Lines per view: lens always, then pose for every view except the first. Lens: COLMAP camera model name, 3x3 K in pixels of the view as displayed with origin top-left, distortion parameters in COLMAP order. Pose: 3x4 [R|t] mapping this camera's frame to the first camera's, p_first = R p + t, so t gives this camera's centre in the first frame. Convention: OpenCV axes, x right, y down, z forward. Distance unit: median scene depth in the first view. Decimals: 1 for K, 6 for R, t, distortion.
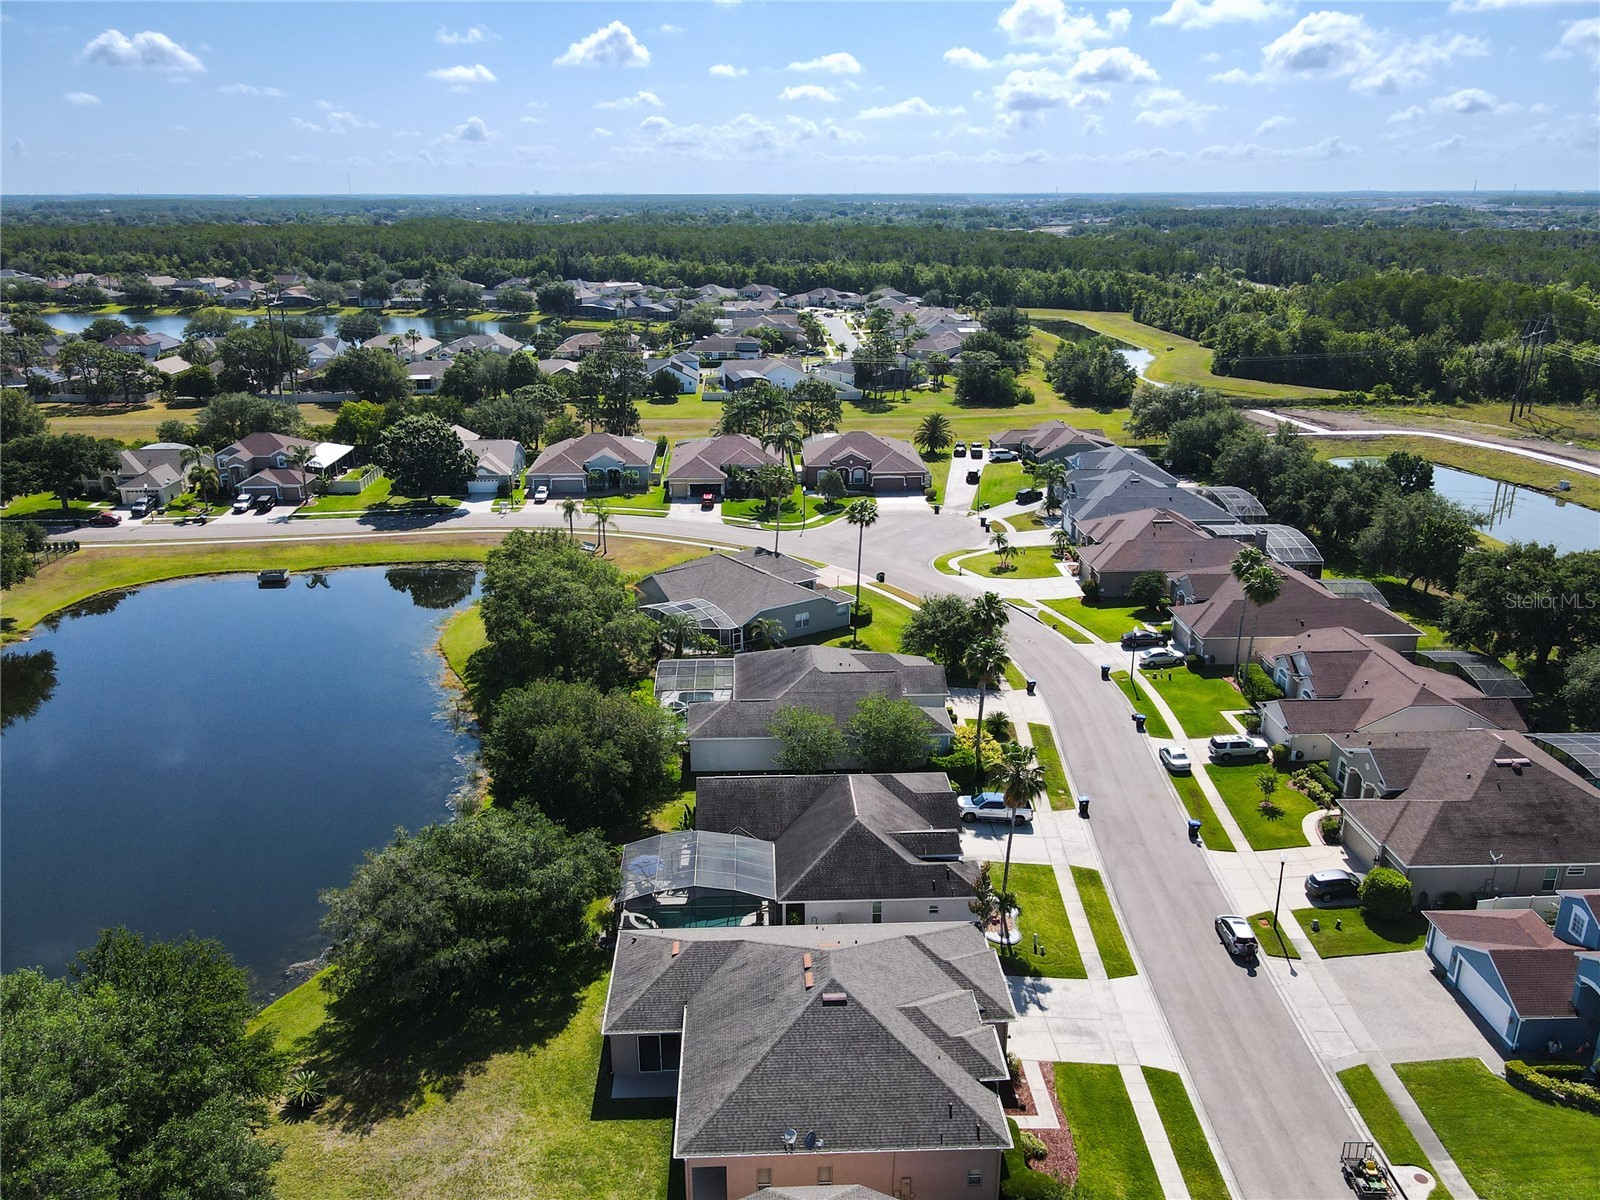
lens RADIAL K [[1225.5, 0, 793.4], [0, 1225.5, 605.7], [0, 0, 1]] dist [0.003942, 0.004178]
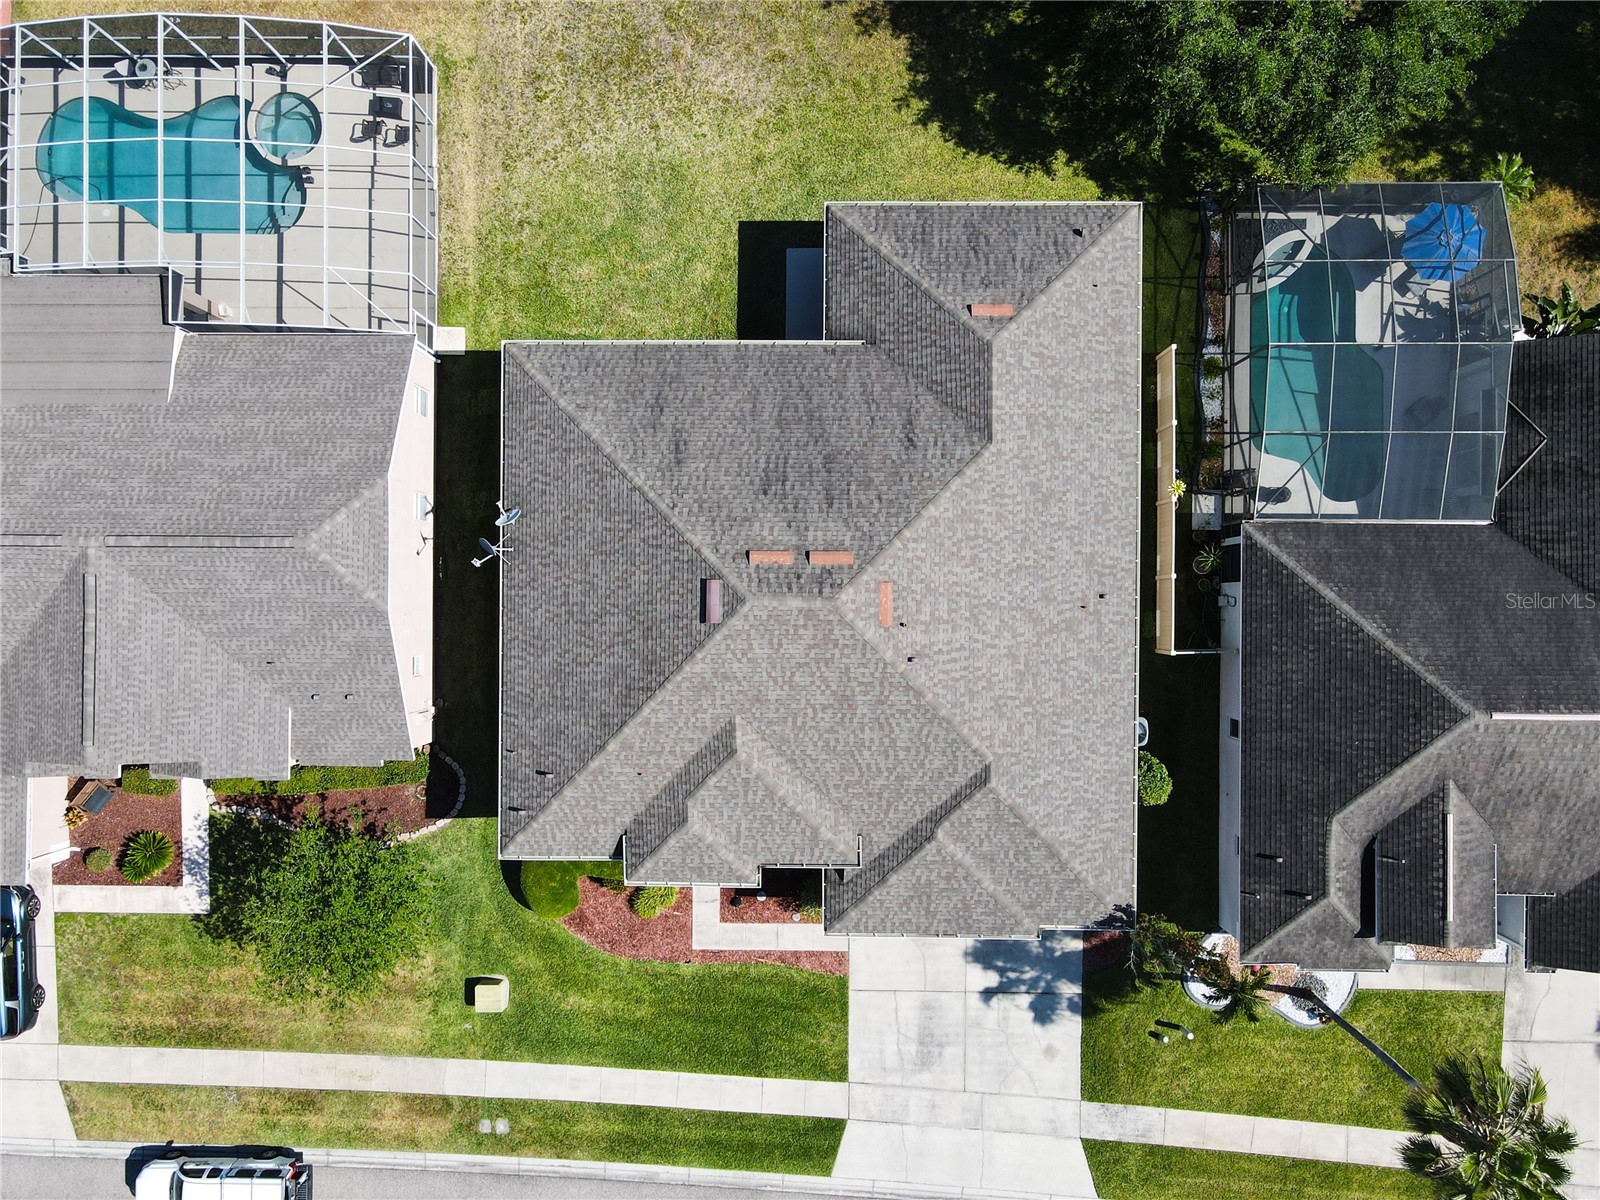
lens RADIAL K [[1210.9, 0, 789.3], [0, 1210.9, 615.1], [0, 0, 1]] dist [-0.020084, 0.081938]
pose [[-0.043726, 0.999033, 0.004557, 0.025406], [-0.296789, -0.017345, 0.954786, -0.143458], [0.953942, 0.040396, 0.297260, 0.619081]]
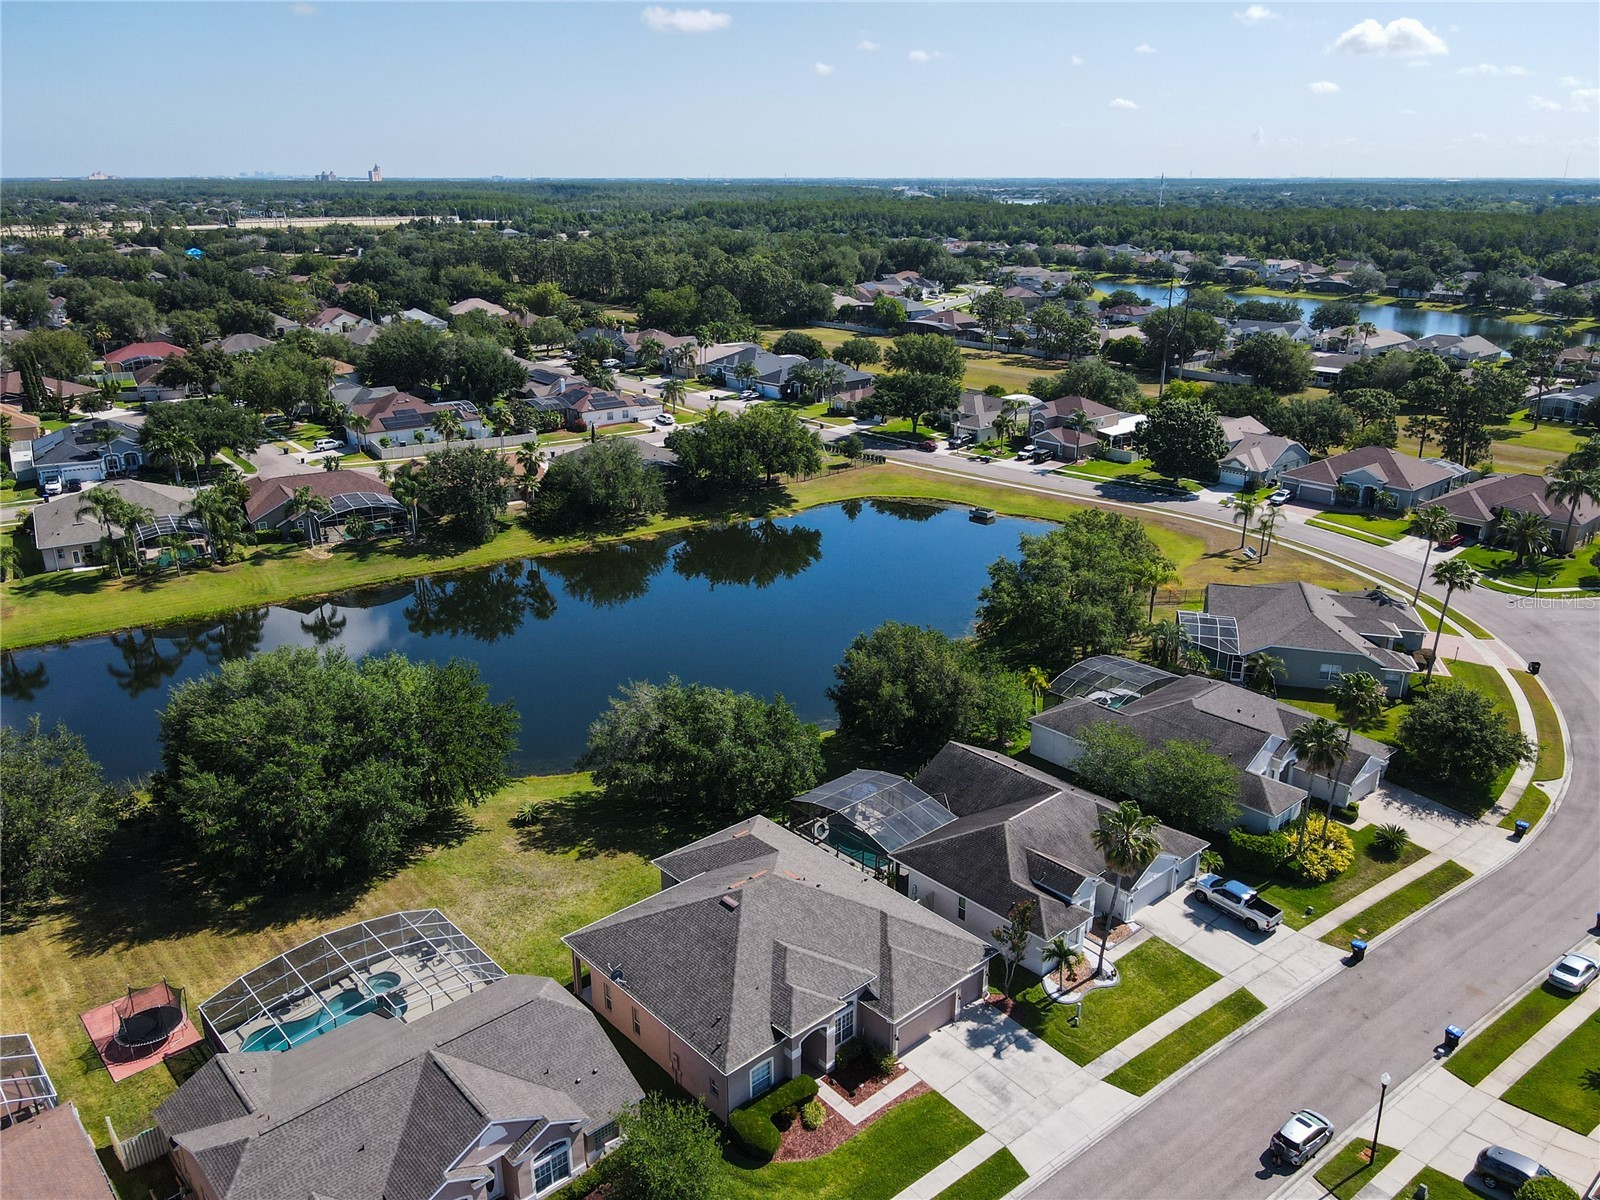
lens RADIAL K [[1207.9, 0, 791.4], [0, 1207.9, 599.5], [0, 0, 1]] dist [0.001025, 0.008129]
pose [[0.639606, 0.258229, -0.724032, 0.577957], [-0.249105, 0.960688, 0.122576, -0.074864], [0.727222, 0.101959, 0.678788, 0.173344]]
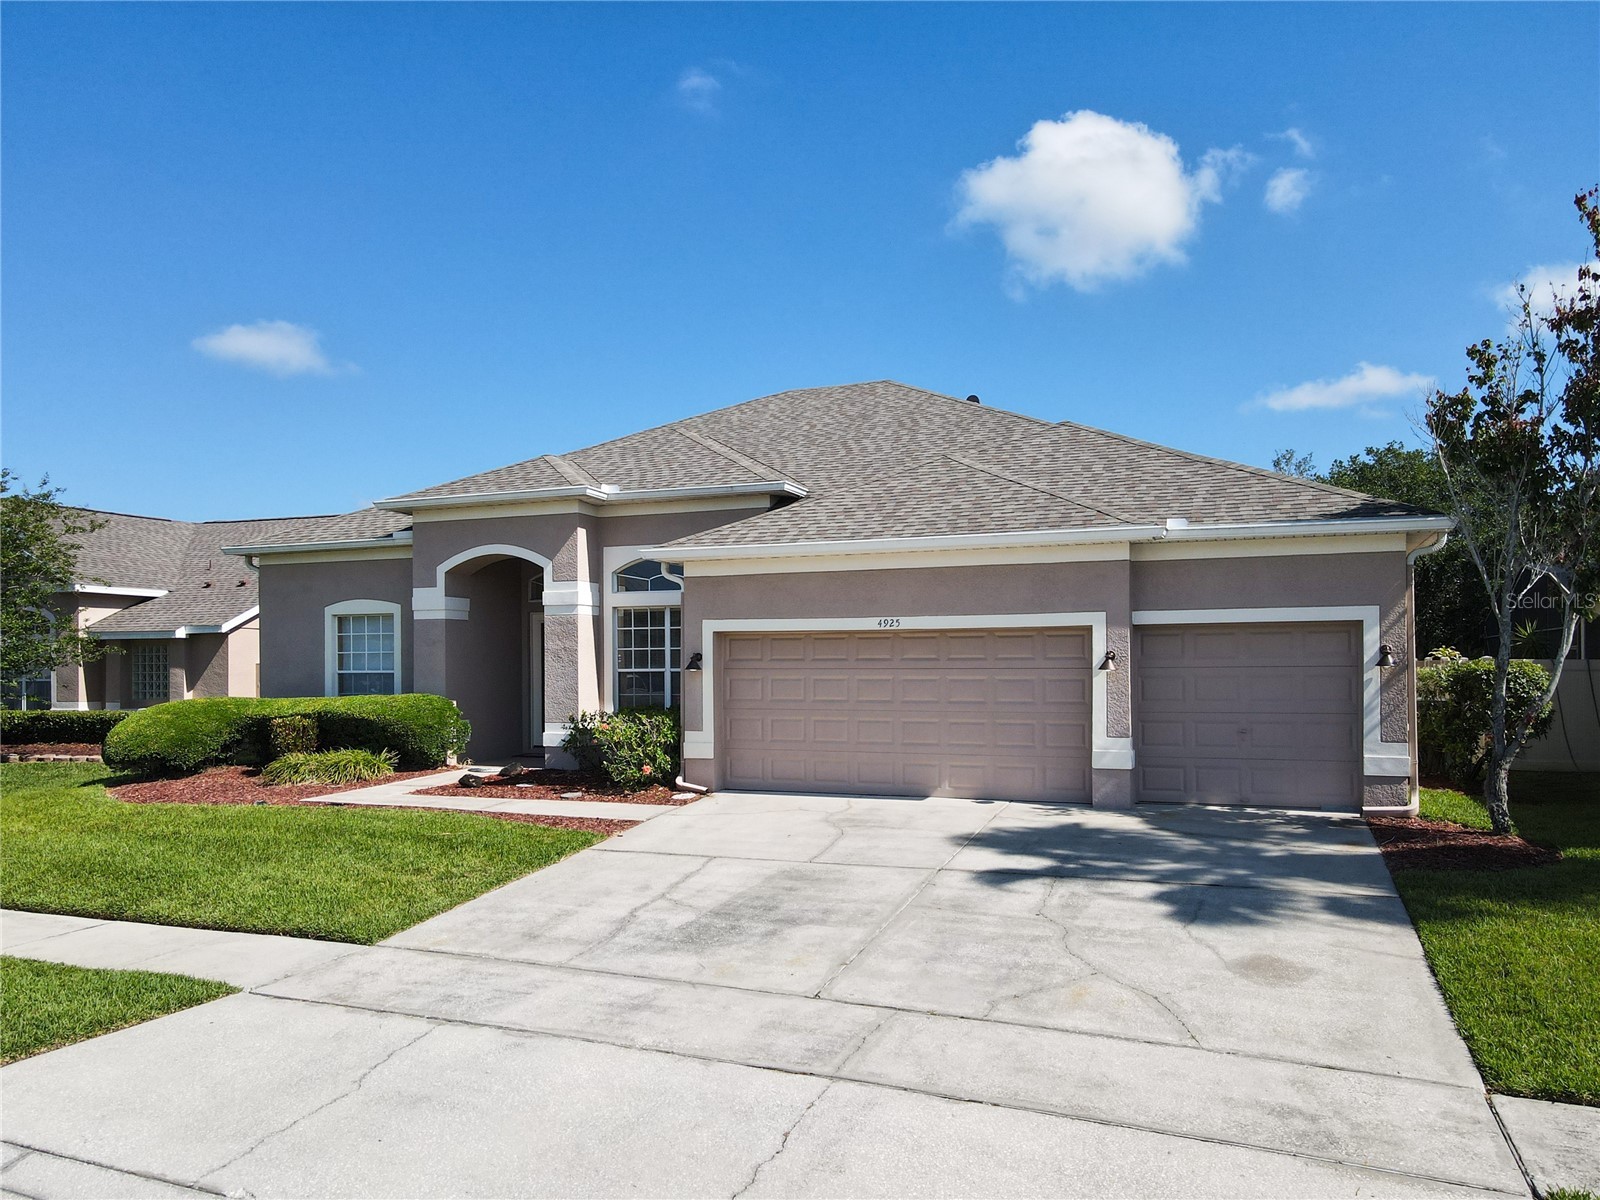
lens RADIAL K [[1167.6, 0, 810.6], [0, 1167.6, 638.0], [0, 0, 1]] dist [0.049384, 0.004396]
pose [[-0.394245, -0.010890, -0.918941, 0.292094], [-0.284651, 0.952202, 0.110837, 0.243045], [0.873811, 0.305274, -0.378500, 0.855741]]
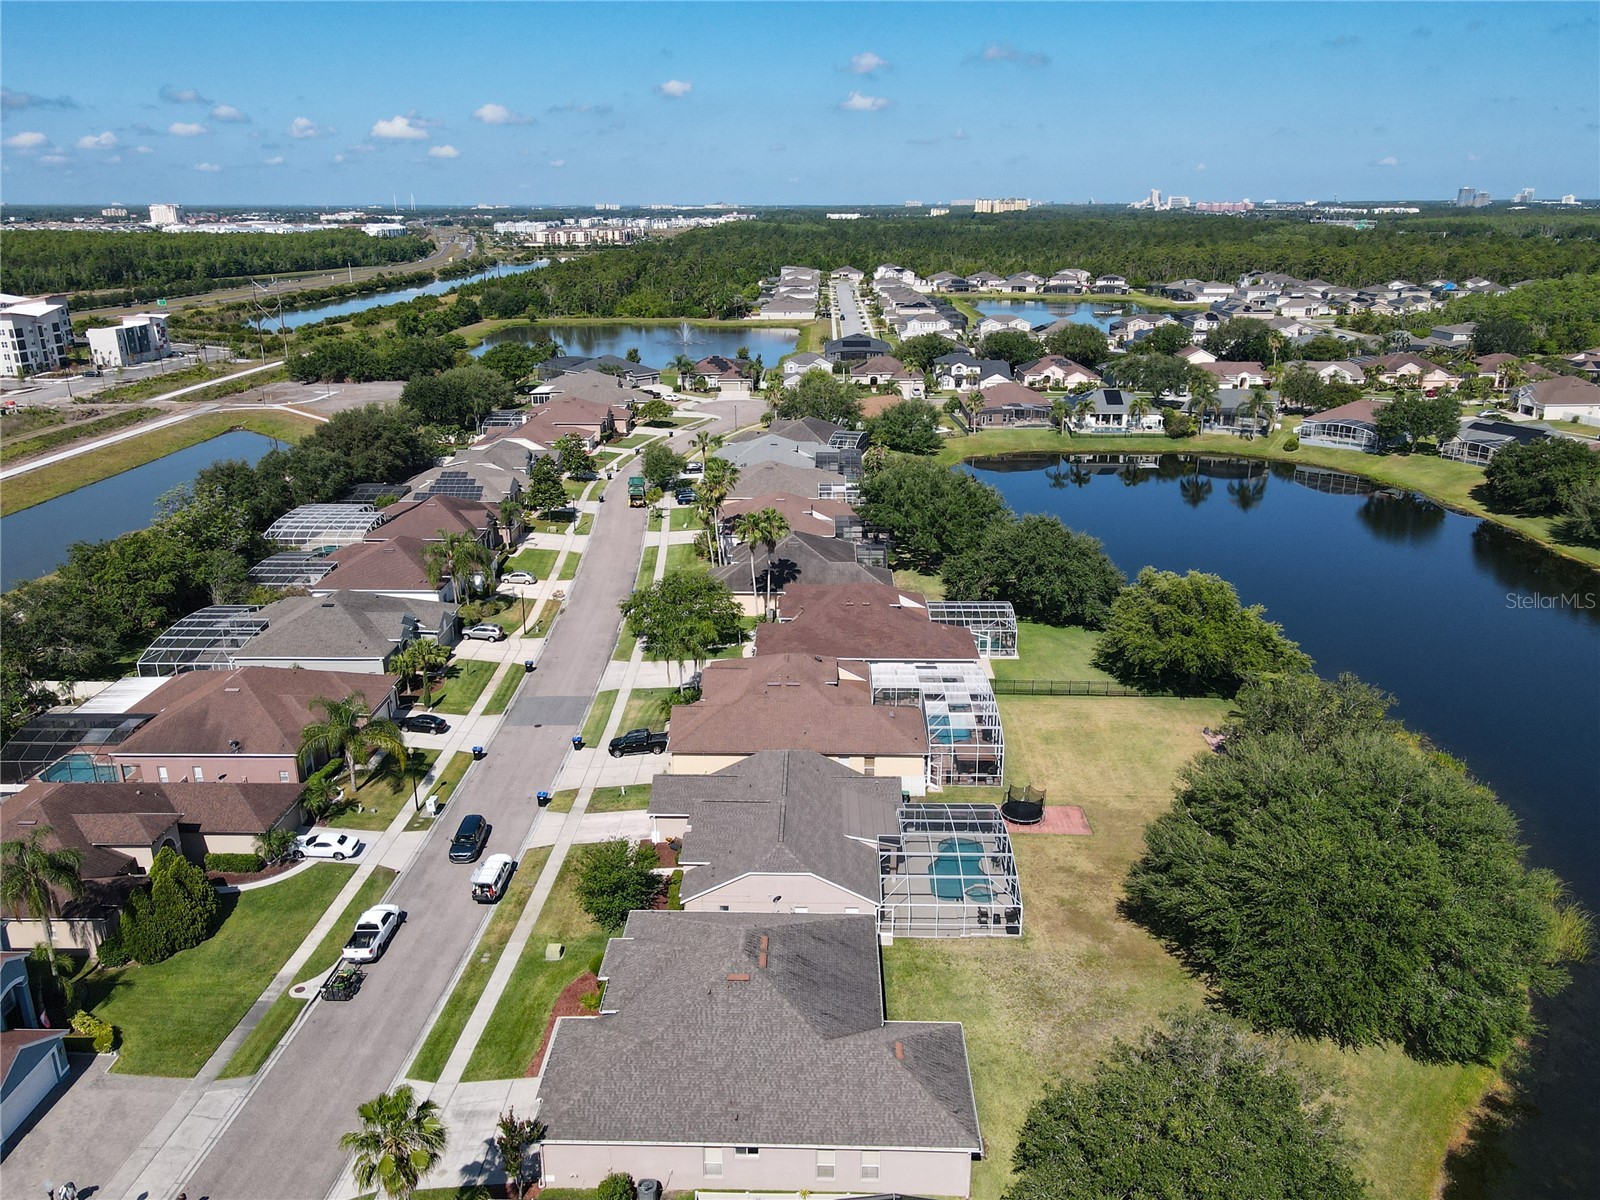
lens RADIAL K [[1219.2, 0, 794.6], [0, 1219.2, 598.4], [0, 0, 1]] dist [0.018632, 0.009134]
pose [[-0.998069, -0.013314, 0.060665, -0.054925], [0.025700, 0.800671, 0.598553, -0.429544], [-0.056542, 0.598957, -0.798783, 1.222913]]
